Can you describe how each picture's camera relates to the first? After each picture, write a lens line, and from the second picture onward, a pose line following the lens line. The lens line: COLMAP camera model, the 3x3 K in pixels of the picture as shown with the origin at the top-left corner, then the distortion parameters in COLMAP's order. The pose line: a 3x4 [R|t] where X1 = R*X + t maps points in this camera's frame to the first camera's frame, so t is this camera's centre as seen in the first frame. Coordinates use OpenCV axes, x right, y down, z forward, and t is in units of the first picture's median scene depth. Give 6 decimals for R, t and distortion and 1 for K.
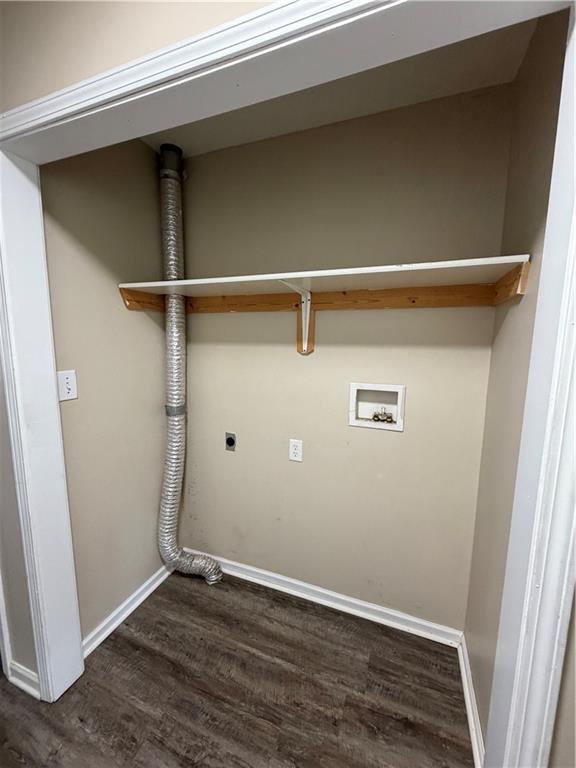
lens RADIAL K [[306.6, 0, 287.1], [0, 306.6, 382.1], [0, 0, 1]] dist [-0.001610, 0.000362]
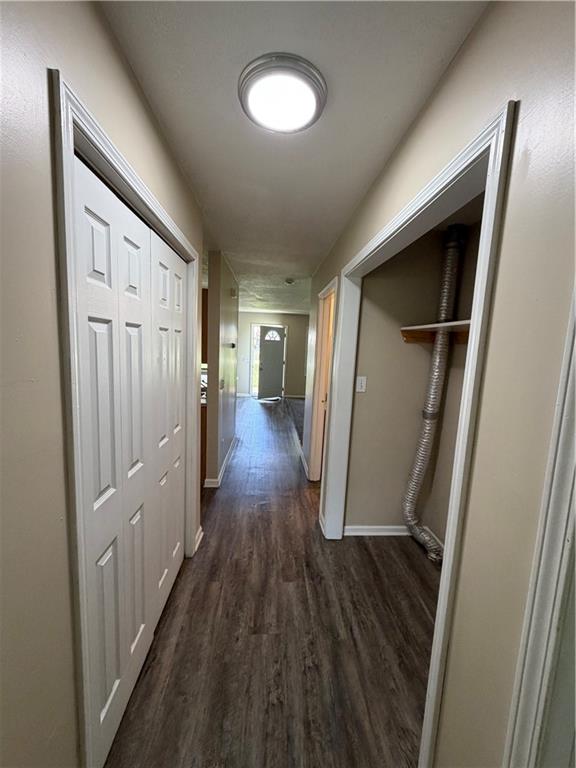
lens RADIAL K [[306.6, 0, 287.1], [0, 306.6, 382.1], [0, 0, 1]] dist [-0.001610, 0.000362]
pose [[0.417896, 0.118040, -0.900794, 0.639455], [-0.169146, 0.984296, 0.050512, -0.017859], [0.892610, 0.131256, 0.431300, -0.178591]]
